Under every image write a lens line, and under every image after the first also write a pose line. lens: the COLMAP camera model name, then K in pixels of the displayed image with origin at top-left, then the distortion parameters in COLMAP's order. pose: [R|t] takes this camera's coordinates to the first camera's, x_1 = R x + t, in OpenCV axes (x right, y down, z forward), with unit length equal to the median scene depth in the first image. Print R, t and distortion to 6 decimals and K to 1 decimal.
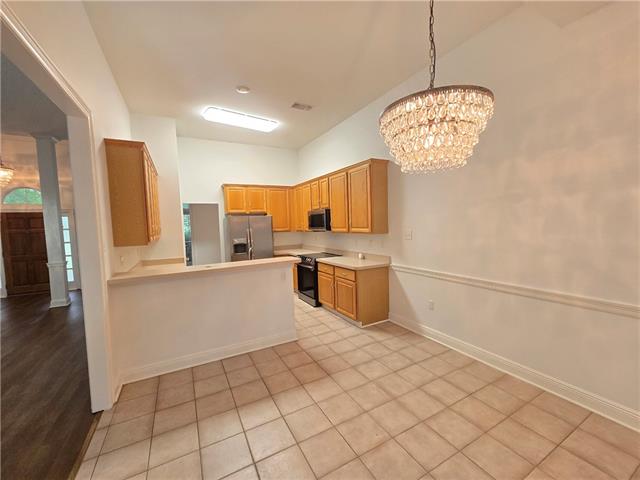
lens RADIAL K [[261.2, 0, 319.7], [0, 261.2, 240.2], [0, 0, 1]] dist [0.002412, -0.000011]
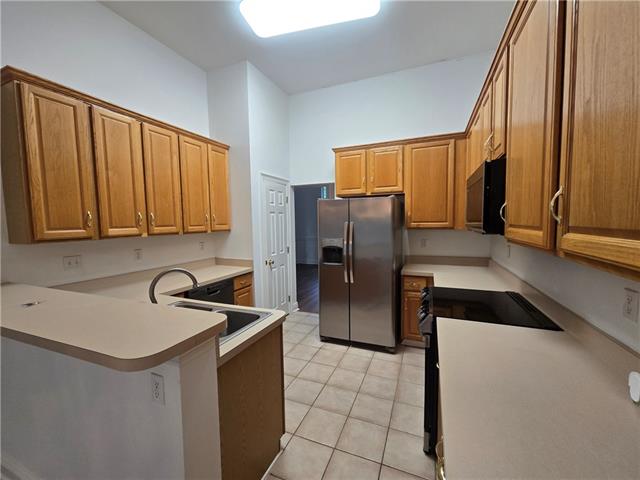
lens RADIAL K [[261.2, 0, 323.8], [0, 261.2, 238.9], [0, 0, 1]] dist [0.002412, -0.000011]
pose [[0.641629, 0.075066, -0.763333, 0.110551], [-0.053440, 0.997156, 0.053140, -0.030961], [0.765151, 0.006697, 0.643816, 0.561356]]
